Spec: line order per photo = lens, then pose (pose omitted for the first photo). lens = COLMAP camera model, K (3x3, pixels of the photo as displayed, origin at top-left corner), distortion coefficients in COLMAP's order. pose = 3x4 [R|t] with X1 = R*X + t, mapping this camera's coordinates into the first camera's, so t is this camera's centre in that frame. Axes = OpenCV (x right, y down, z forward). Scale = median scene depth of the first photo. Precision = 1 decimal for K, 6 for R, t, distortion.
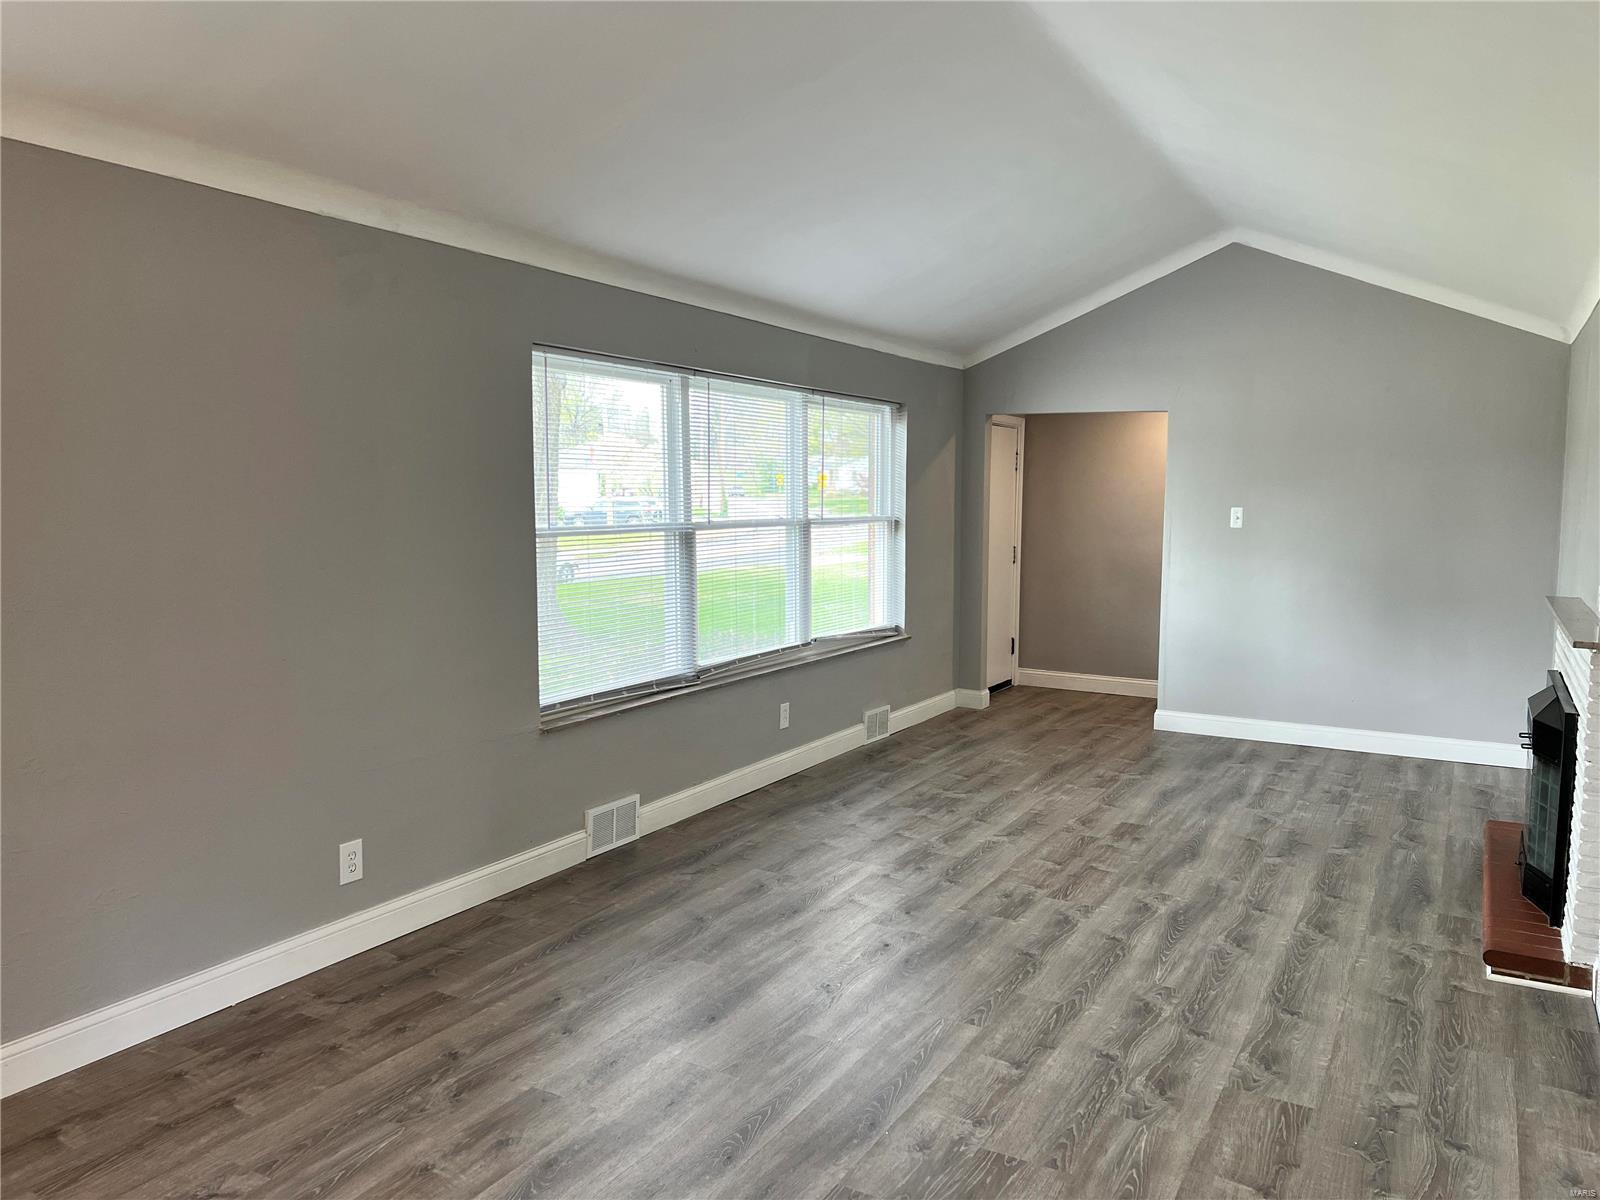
lens RADIAL K [[1198.7, 0, 798.8], [0, 1198.7, 611.7], [0, 0, 1]] dist [0.082518, -0.096295]
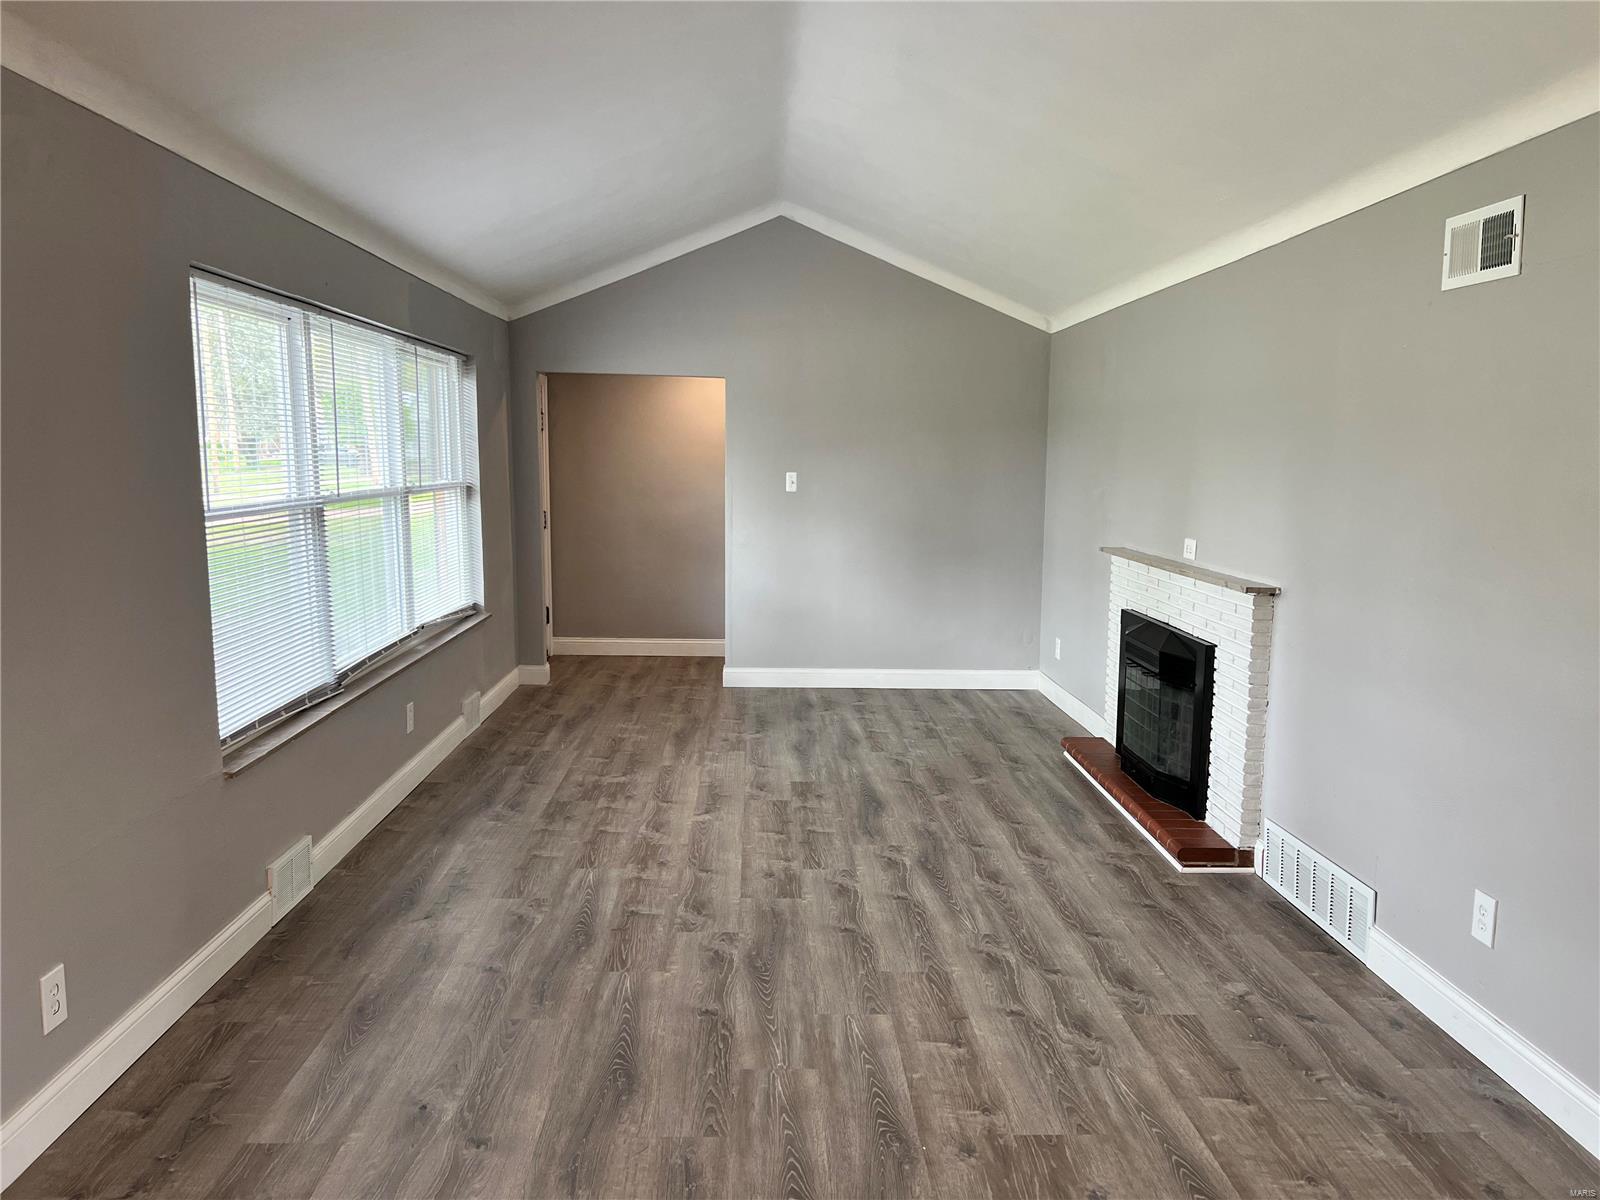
lens RADIAL K [[1198.7, 0, 798.8], [0, 1198.7, 611.7], [0, 0, 1]] dist [0.082518, -0.096295]
pose [[0.857145, -0.067502, 0.510633, -0.253427], [0.048444, 0.997546, 0.050551, -0.022962], [-0.512792, -0.018593, 0.858312, 0.131974]]
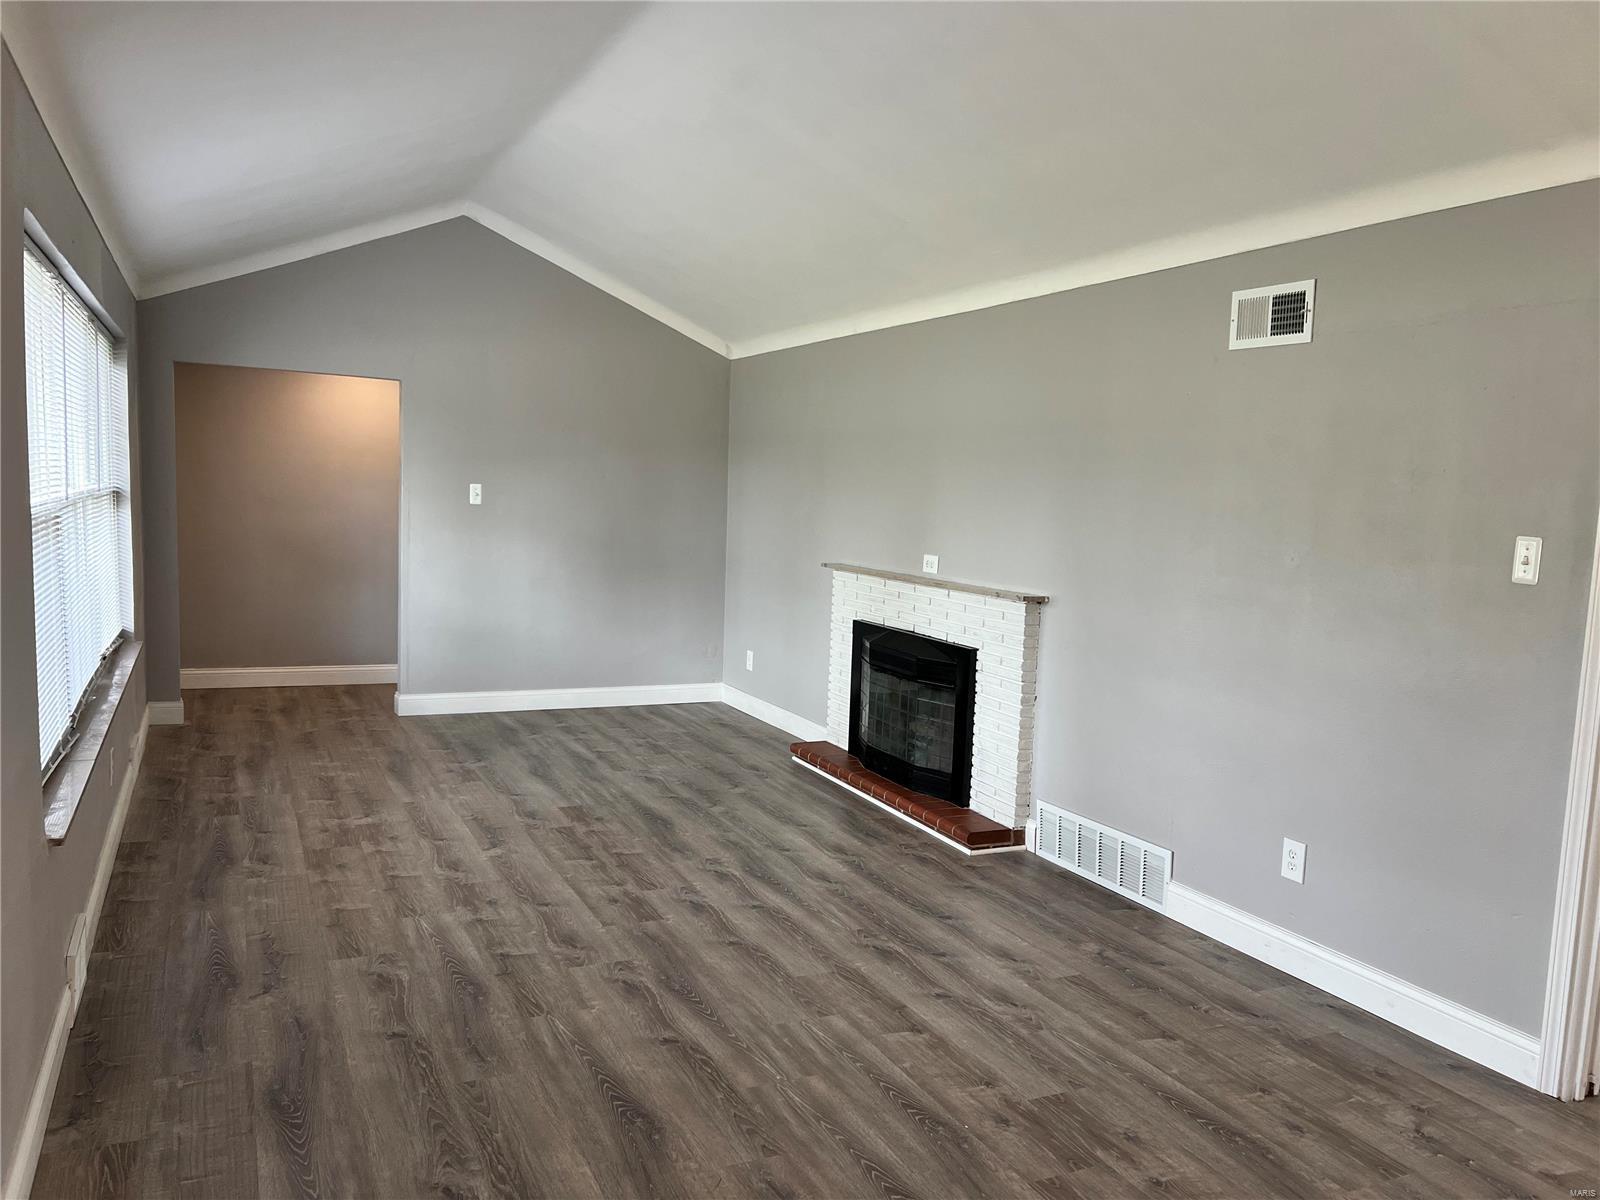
lens RADIAL K [[1200.6, 0, 800.0], [0, 1200.6, 600.0], [0, 0, 1]] dist [0.081335, -0.099880]
pose [[0.582459, -0.063612, 0.810367, -0.428763], [0.048015, 0.997885, 0.043821, -0.029555], [-0.811441, 0.013386, 0.584282, 0.282286]]
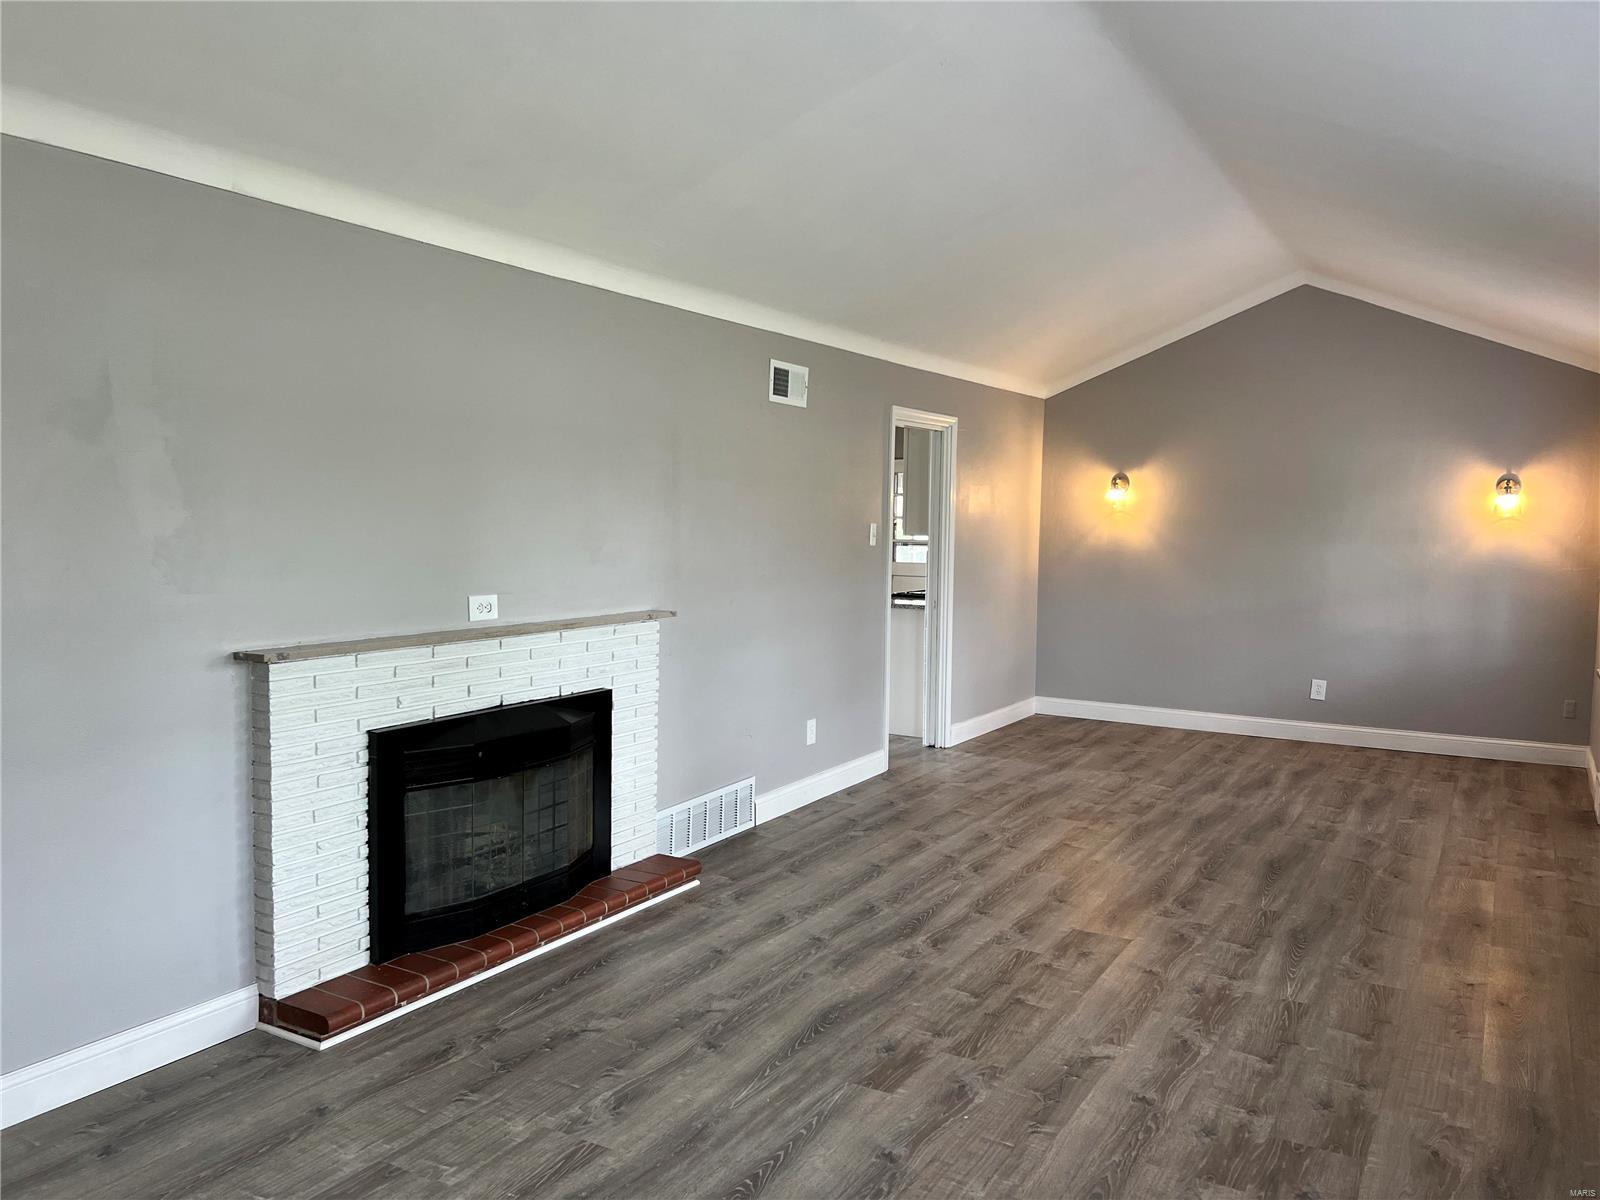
lens RADIAL K [[1233.9, 0, 800.0], [0, 1233.9, 600.0], [0, 0, 1]] dist [0.051879, -0.000971]
pose [[-0.999379, -0.030269, 0.018048, 0.326780], [-0.026651, 0.984222, 0.174918, -0.160565], [-0.023058, 0.174329, -0.984418, 1.629487]]
